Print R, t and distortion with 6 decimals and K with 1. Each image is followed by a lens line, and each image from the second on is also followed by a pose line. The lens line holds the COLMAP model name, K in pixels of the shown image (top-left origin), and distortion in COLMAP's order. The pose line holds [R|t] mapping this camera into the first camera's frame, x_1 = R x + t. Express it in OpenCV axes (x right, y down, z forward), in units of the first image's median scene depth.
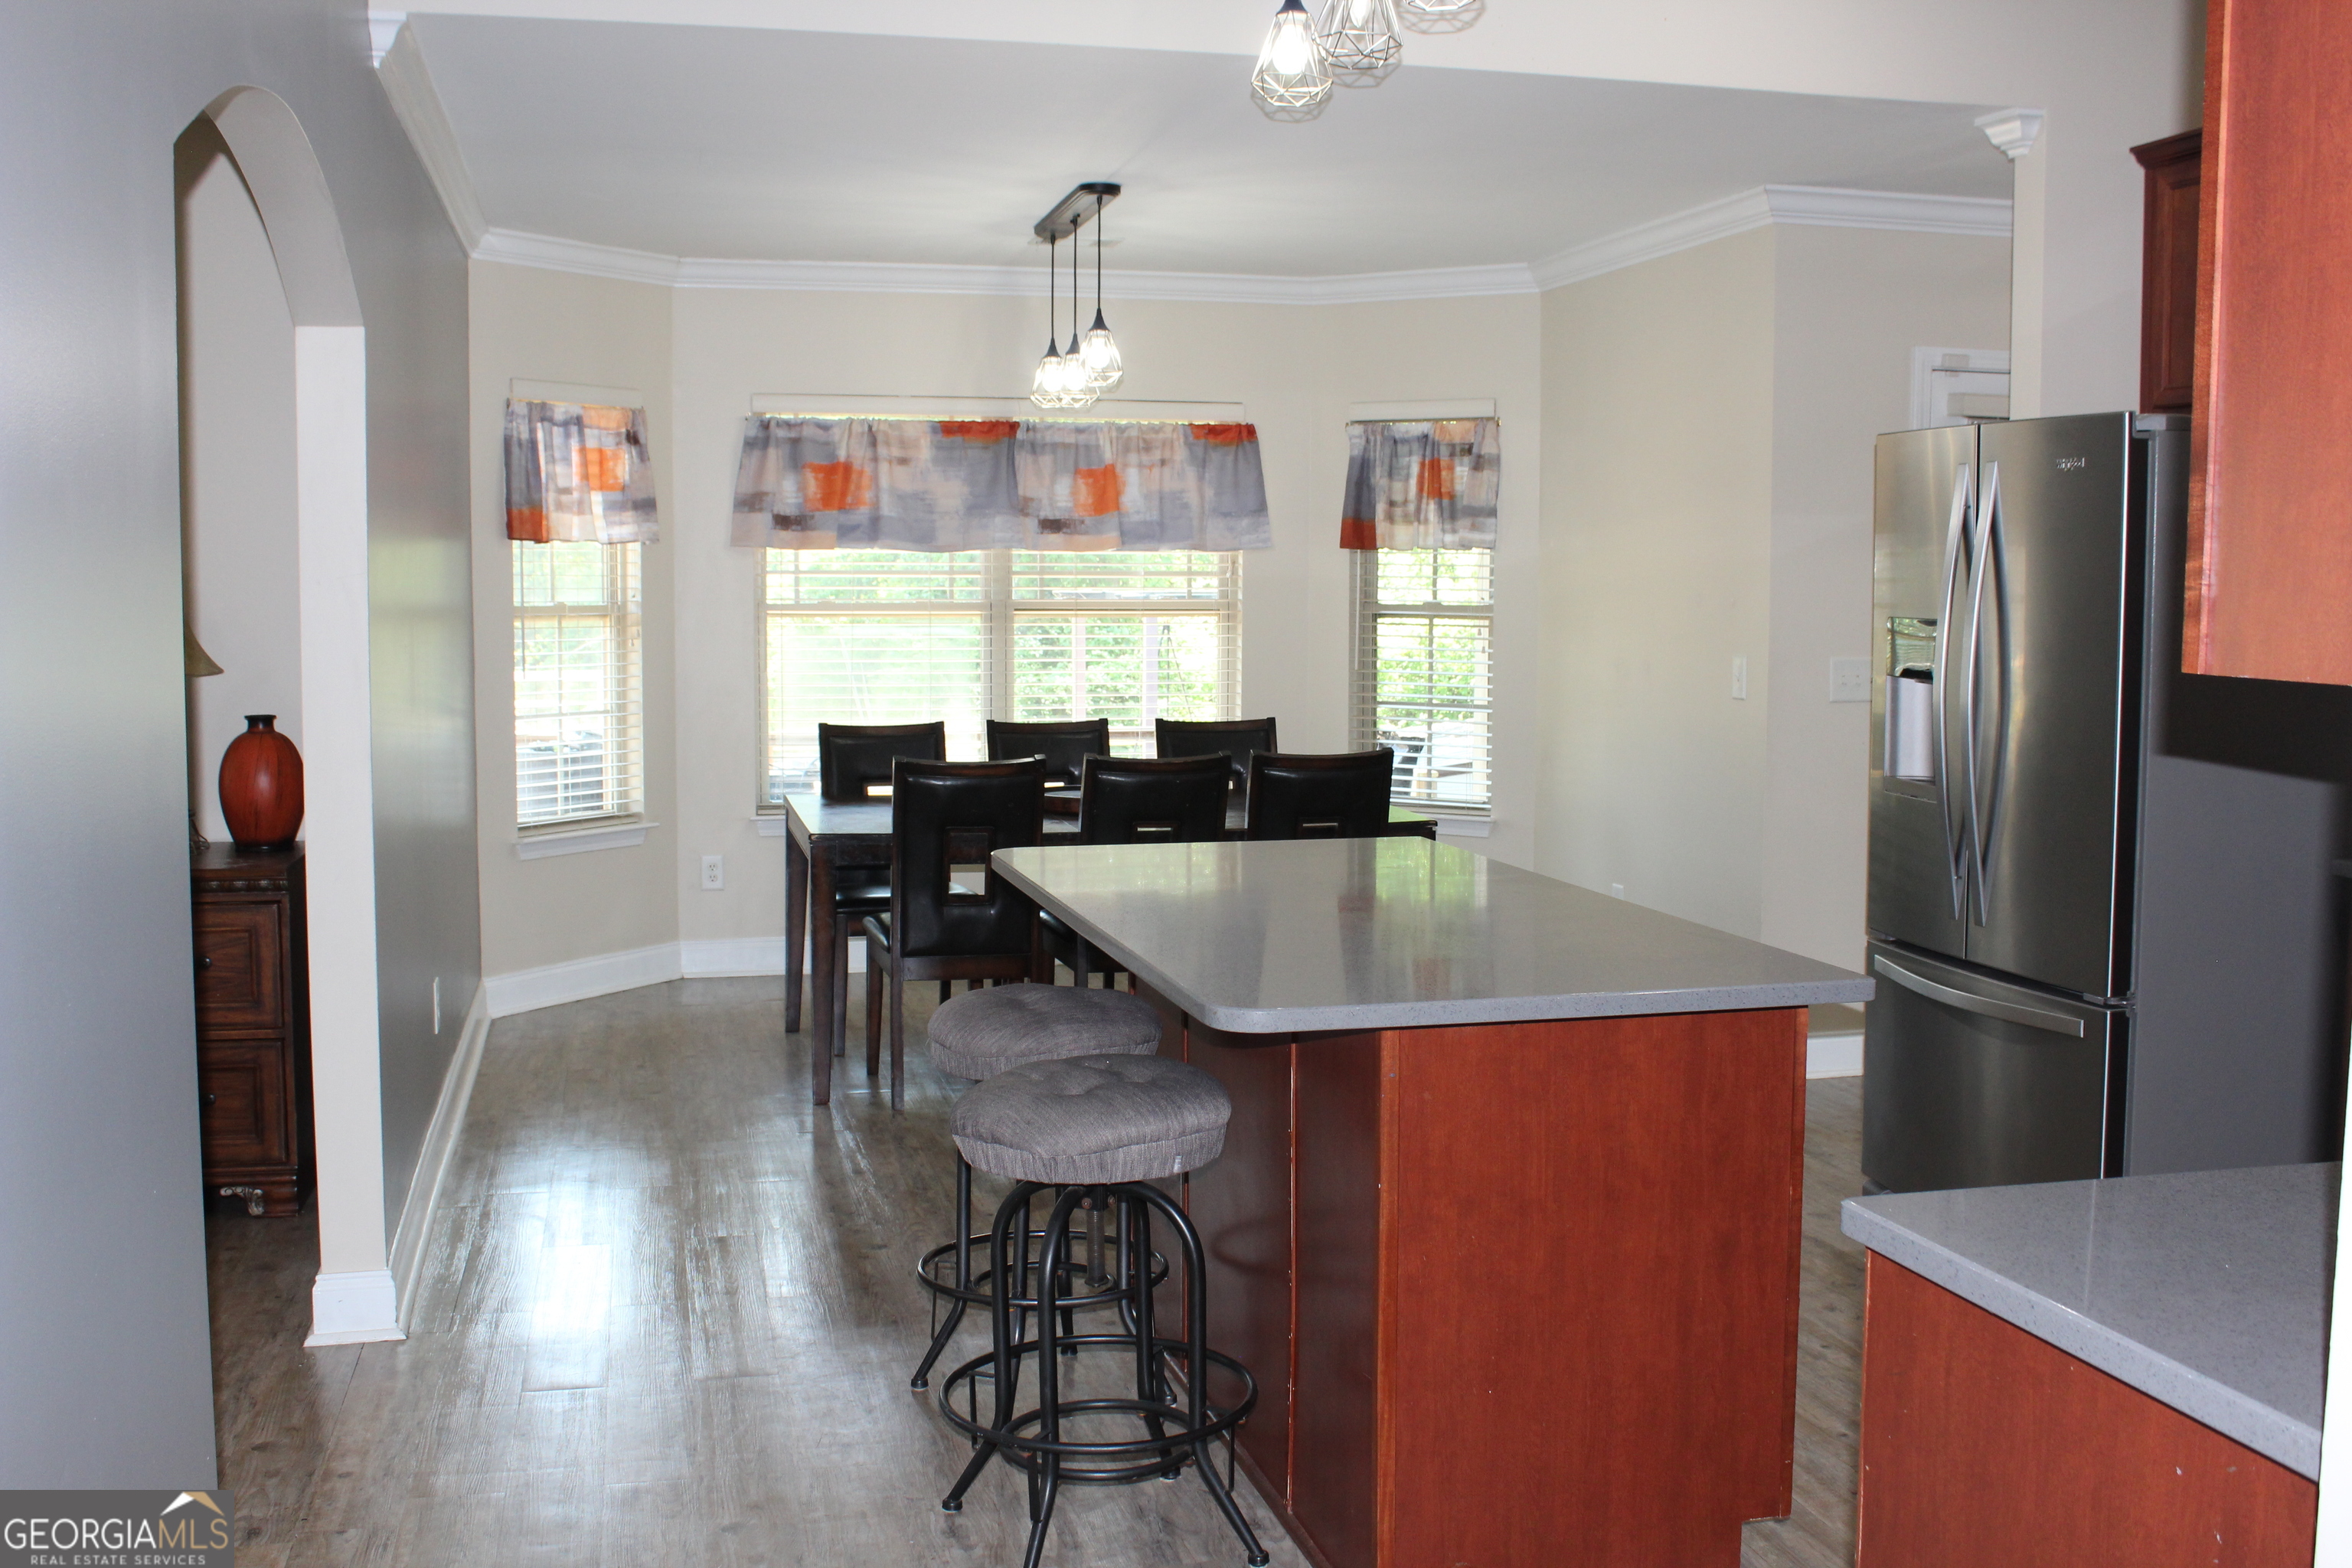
lens RADIAL K [[2429.1, 0, 1180.9], [0, 2429.1, 776.0], [0, 0, 1]] dist [-0.095460, 0.000000]
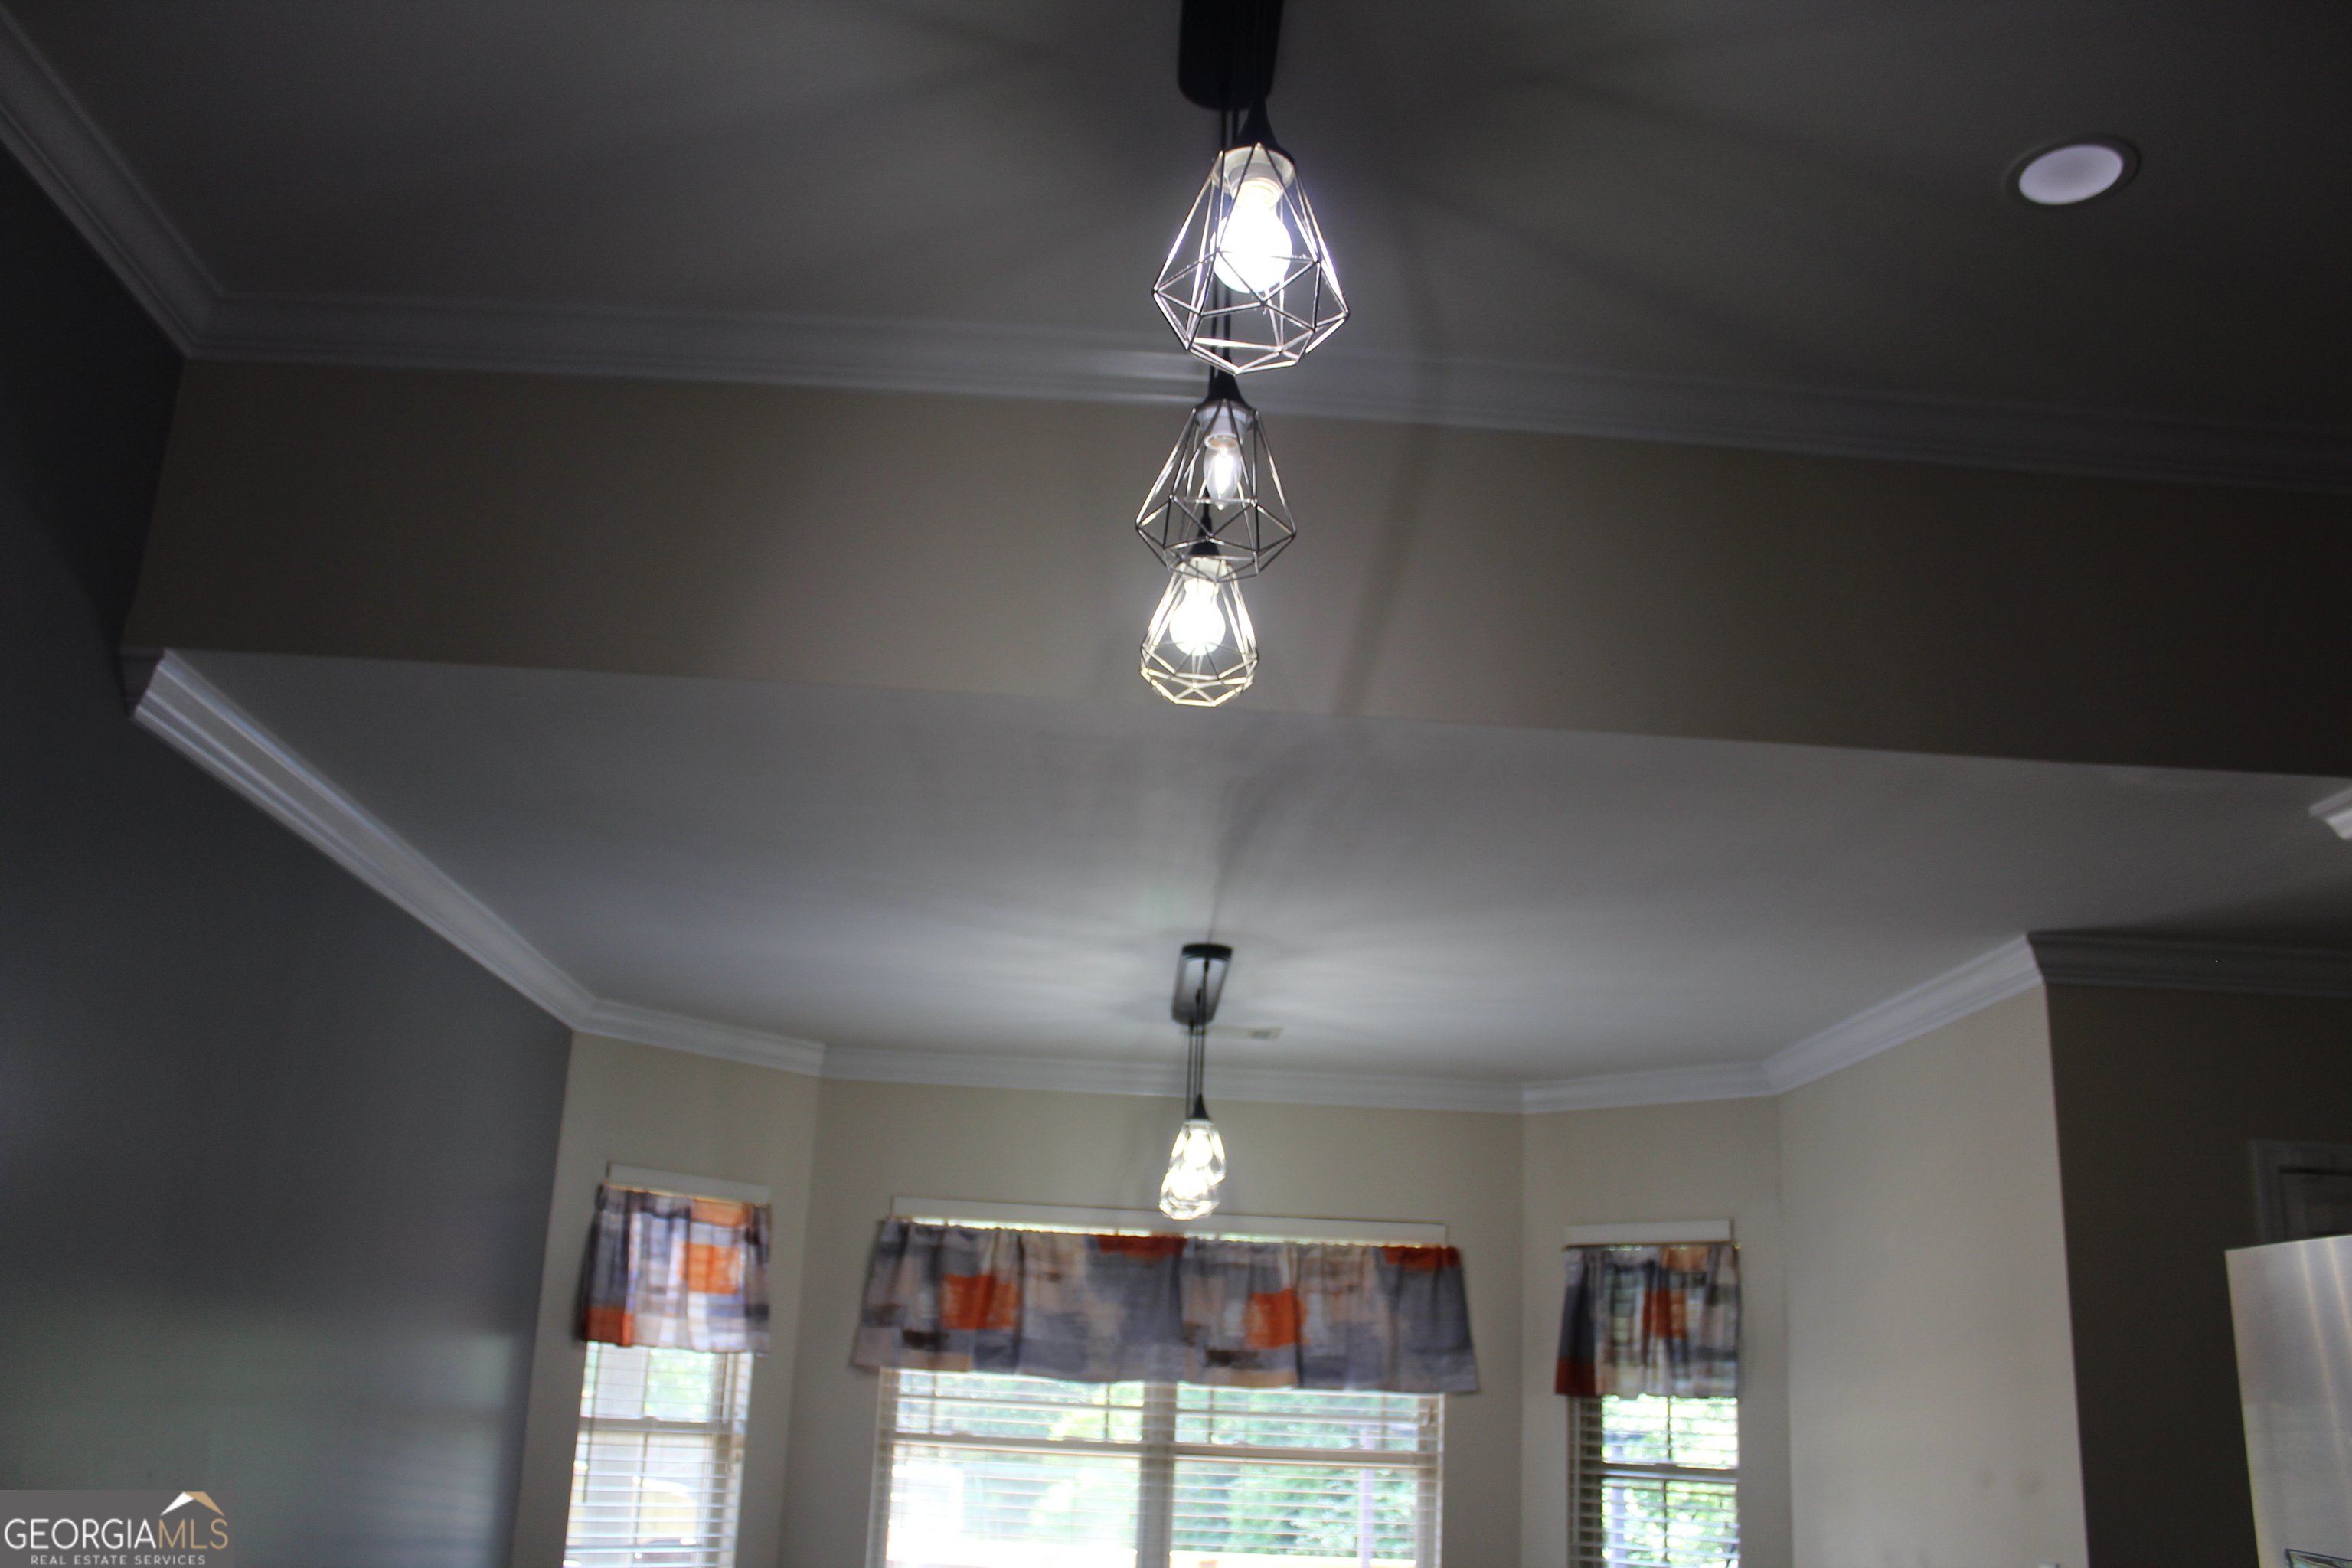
lens RADIAL K [[1972.7, 0, 1172.0], [0, 1972.7, 737.3], [0, 0, 1]] dist [-0.158358, 0.096097]
pose [[0.981464, -0.020509, -0.190548, 0.068982], [-0.056888, 0.918269, -0.391849, -0.033343], [0.183011, 0.395426, 0.900081, 0.278793]]
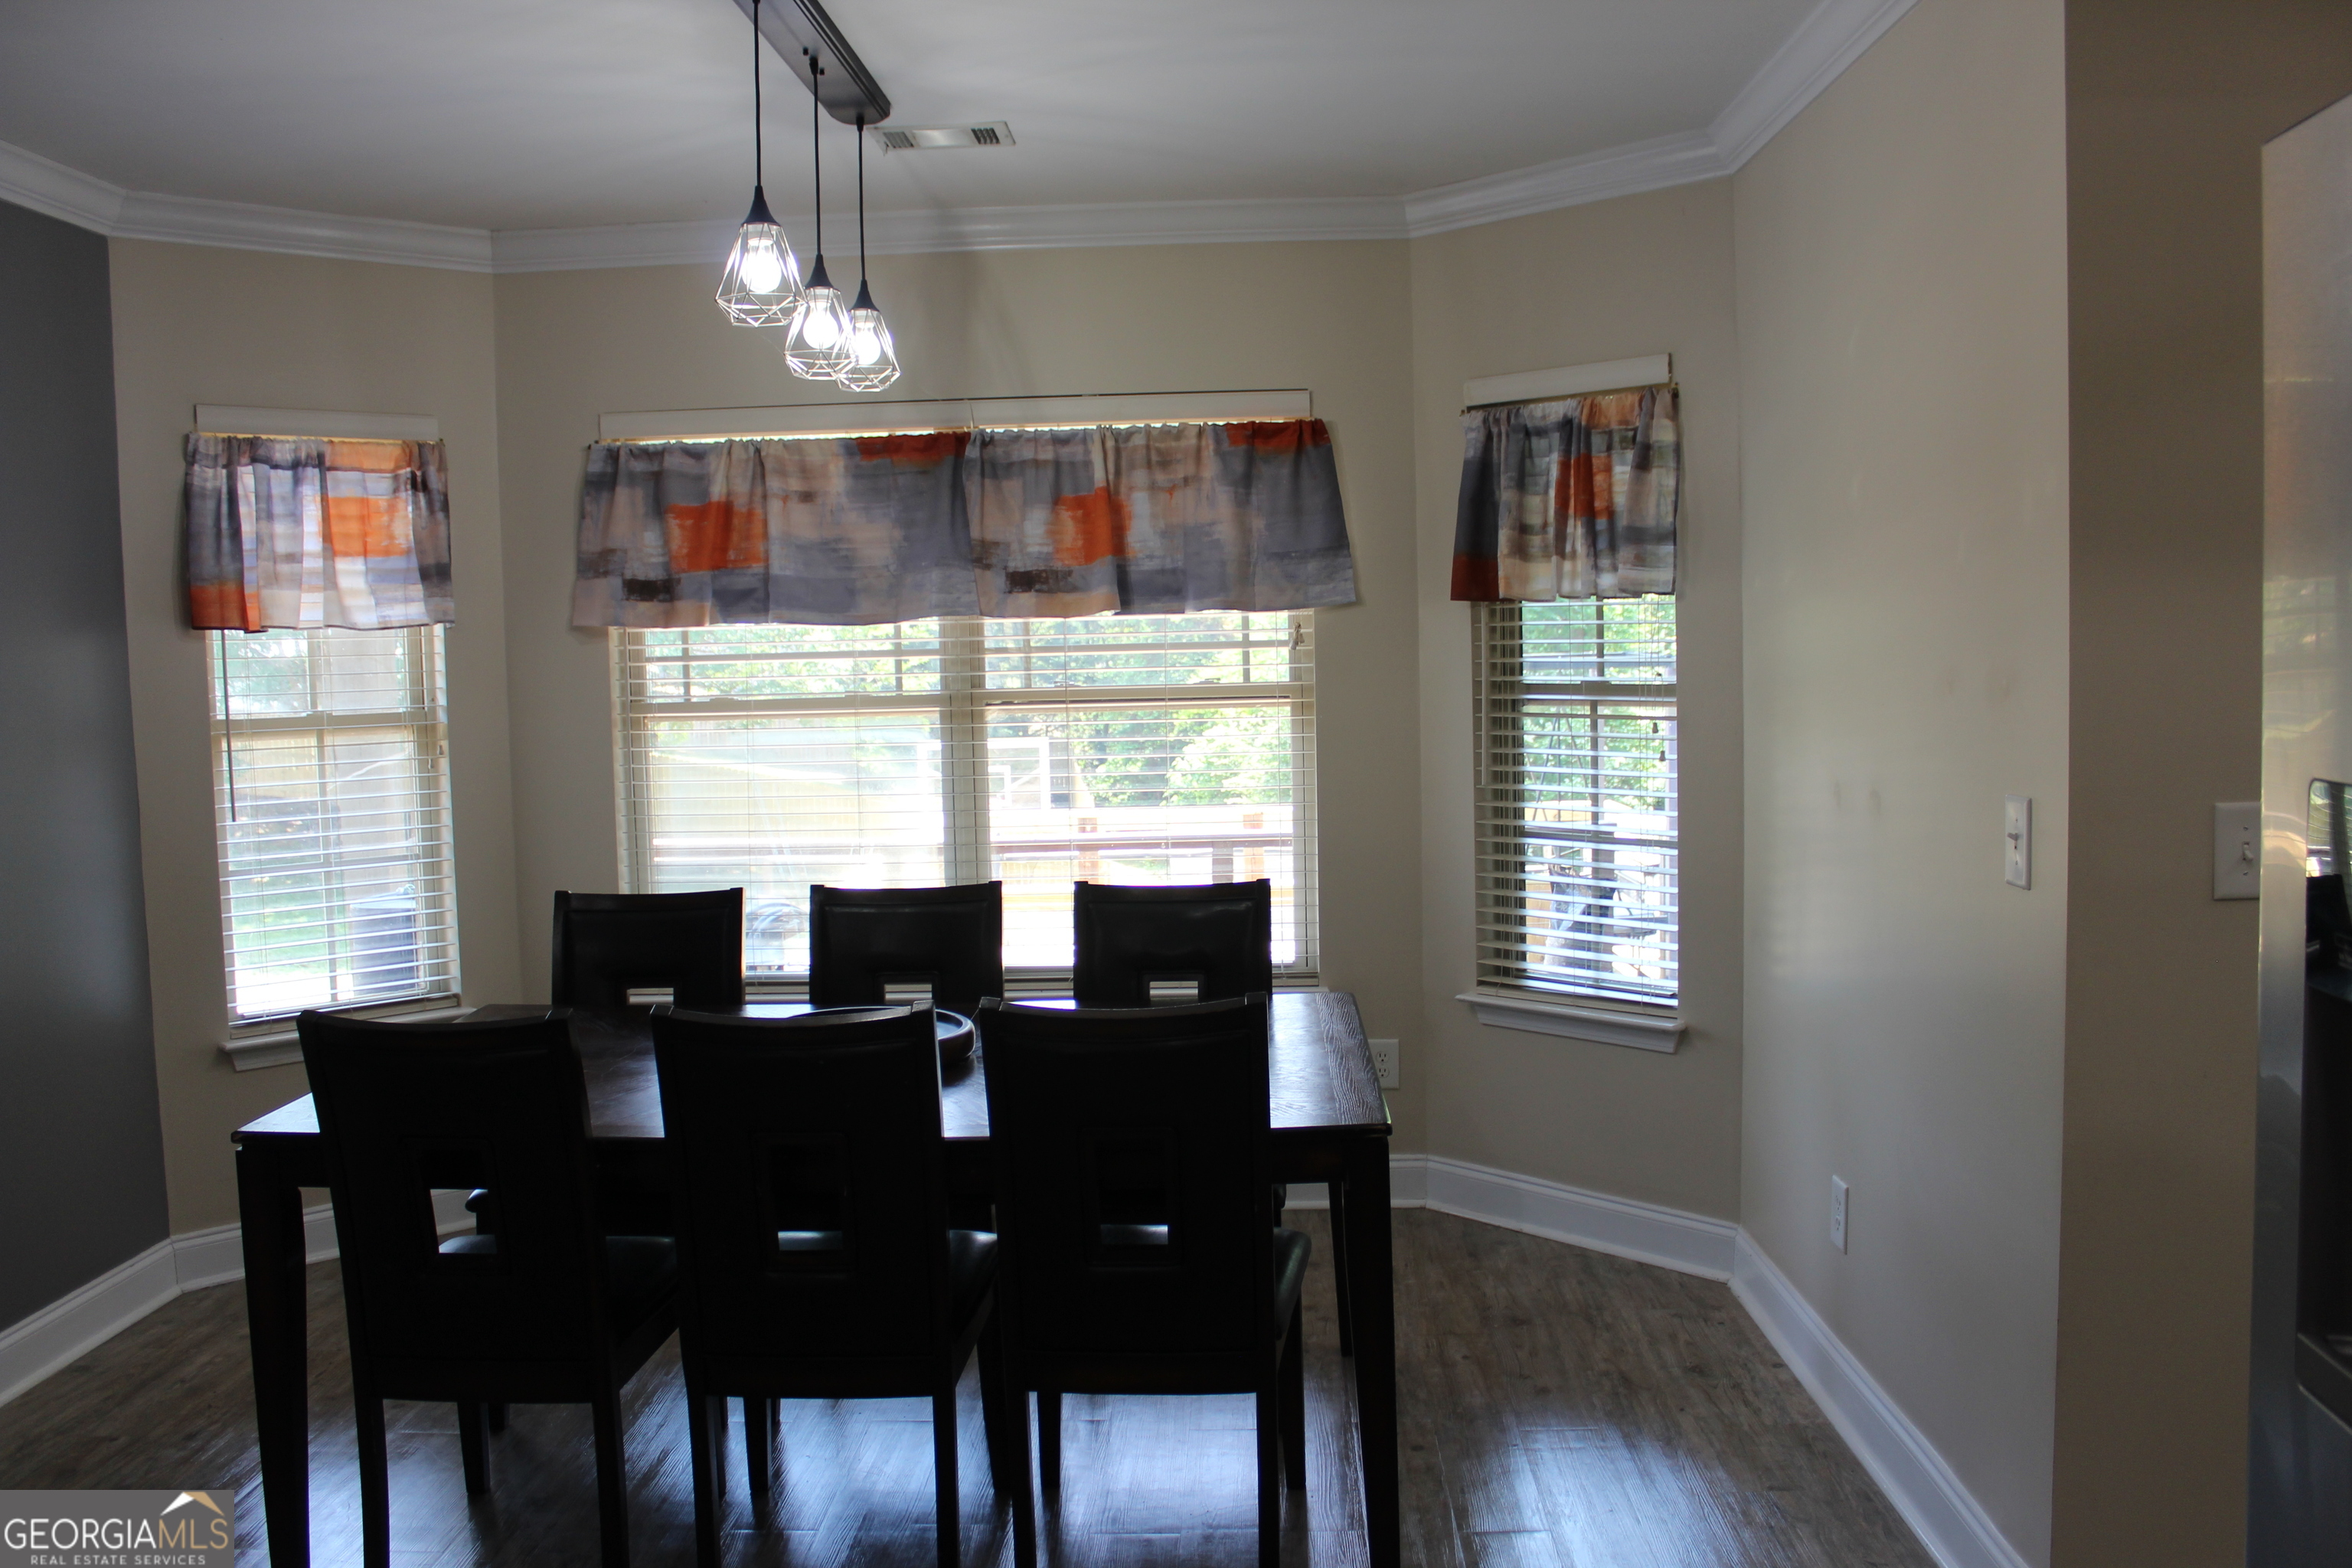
lens RADIAL K [[1972.7, 0, 1191.1], [0, 1972.7, 787.0], [0, 0, 1]] dist [-0.158358, 0.096097]
pose [[0.963444, -0.007023, -0.267819, 0.142889], [0.005049, 0.999955, -0.008059, -0.040638], [0.267864, 0.006412, 0.963435, 0.481538]]
